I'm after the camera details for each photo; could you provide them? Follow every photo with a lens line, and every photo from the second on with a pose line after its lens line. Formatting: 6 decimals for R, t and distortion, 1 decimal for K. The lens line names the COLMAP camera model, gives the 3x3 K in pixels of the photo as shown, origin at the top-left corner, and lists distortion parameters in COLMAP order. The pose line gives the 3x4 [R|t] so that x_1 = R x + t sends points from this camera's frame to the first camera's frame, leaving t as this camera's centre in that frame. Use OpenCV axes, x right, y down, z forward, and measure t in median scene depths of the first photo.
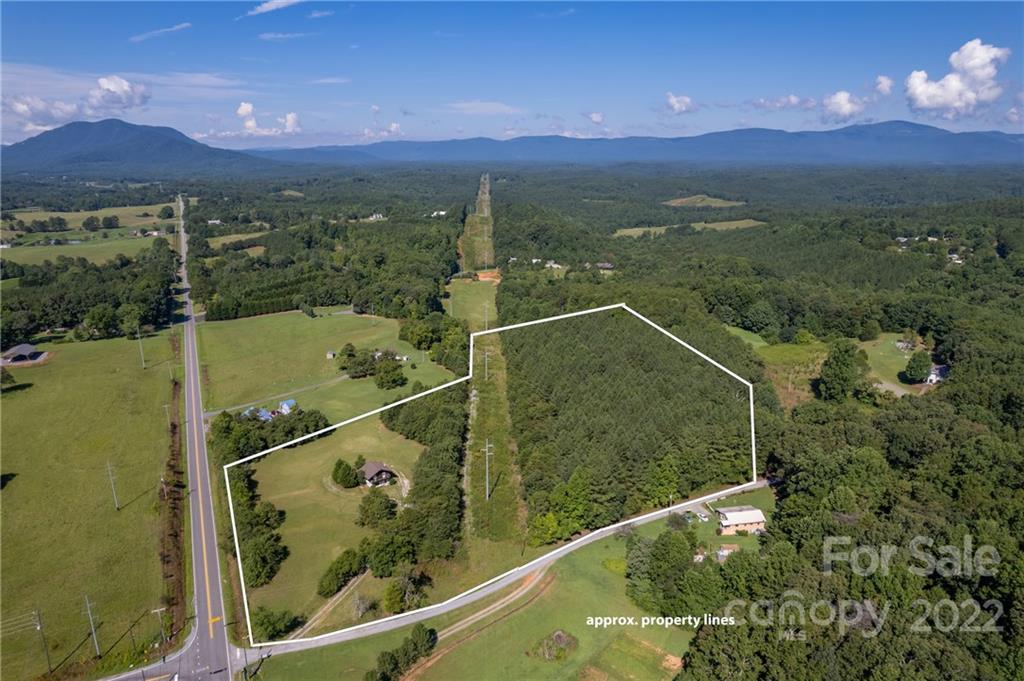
lens RADIAL K [[656.7, 0, 515.9], [0, 656.7, 340.4], [0, 0, 1]] dist [-0.073534, 0.060754]
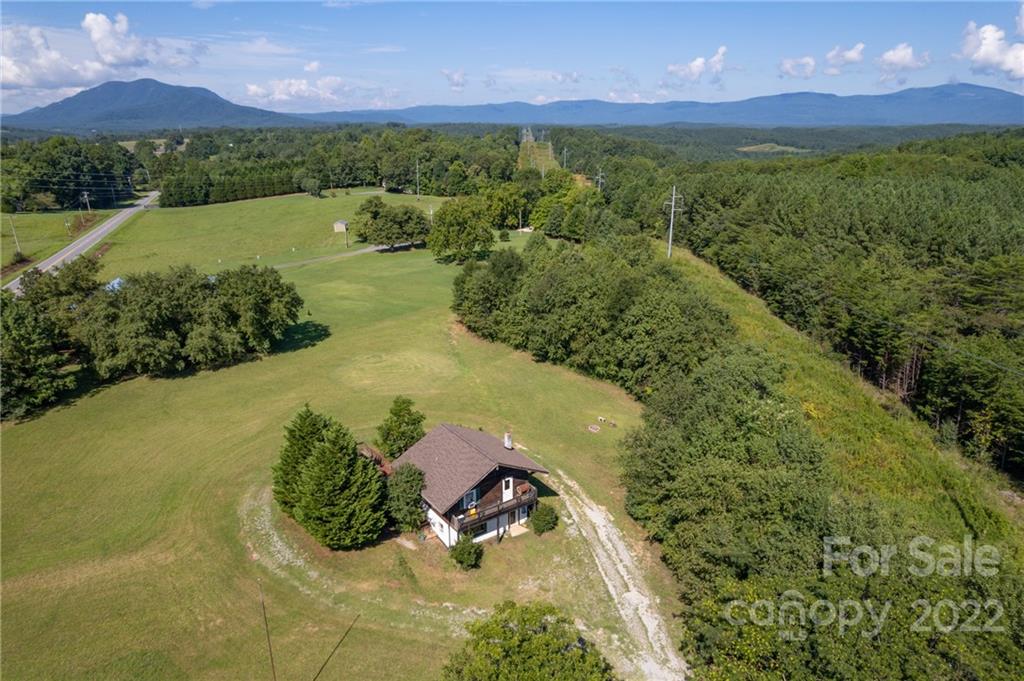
lens RADIAL K [[656.7, 0, 515.9], [0, 656.7, 340.4], [0, 0, 1]] dist [-0.073534, 0.060754]
pose [[0.998713, 0.019091, -0.046985, -0.102917], [-0.016952, 0.998821, 0.045497, 0.078921], [0.047798, -0.044642, 0.997859, 0.423145]]
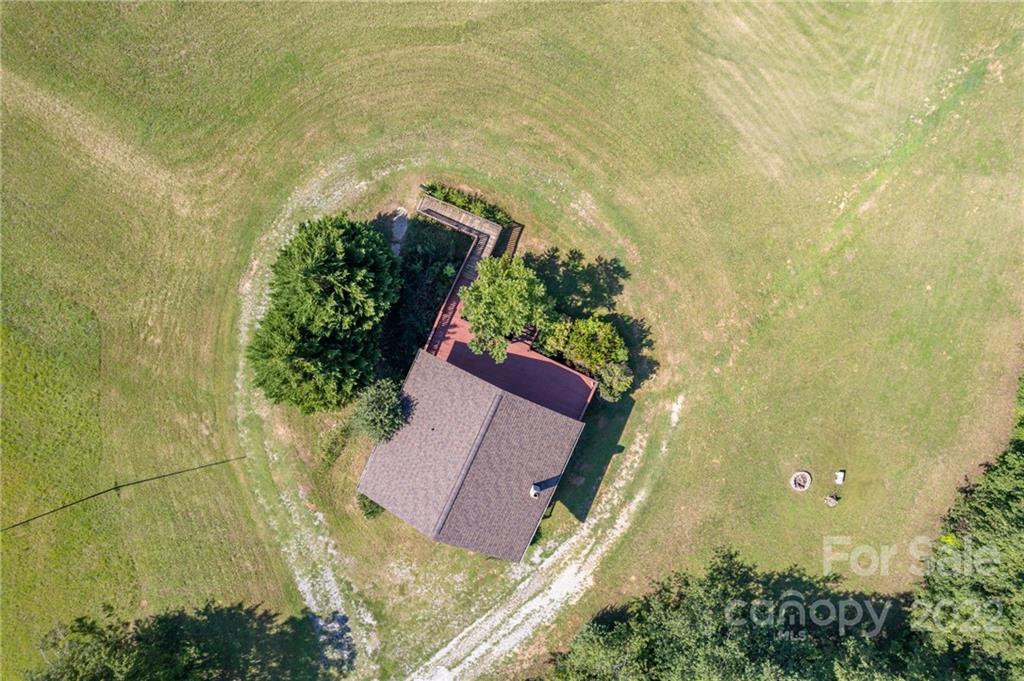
lens RADIAL K [[656.7, 0, 515.9], [0, 656.7, 340.4], [0, 0, 1]] dist [-0.073534, 0.060754]
pose [[0.448857, 0.893523, 0.012014, -0.128810], [-0.248534, 0.111913, 0.962136, 0.024941], [0.858346, -0.434848, 0.272303, 0.532757]]
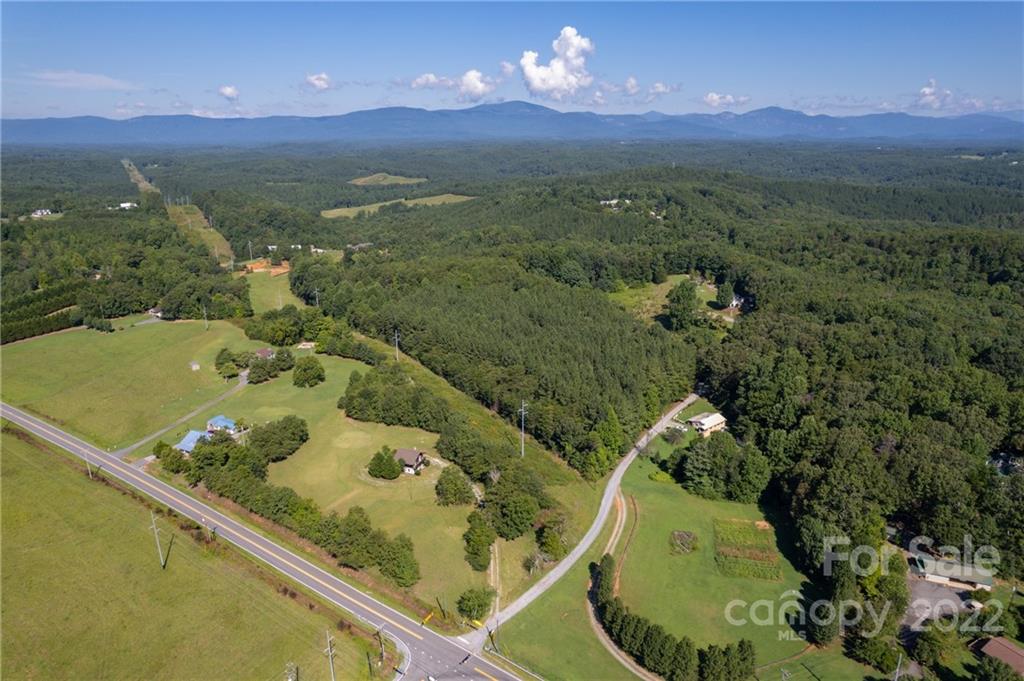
lens RADIAL K [[656.7, 0, 515.9], [0, 656.7, 340.4], [0, 0, 1]] dist [-0.073534, 0.060754]
pose [[0.869909, -0.148870, 0.470208, -0.278998], [0.134810, 0.988824, 0.063662, -0.007703], [-0.474431, 0.008008, 0.880256, 0.029842]]
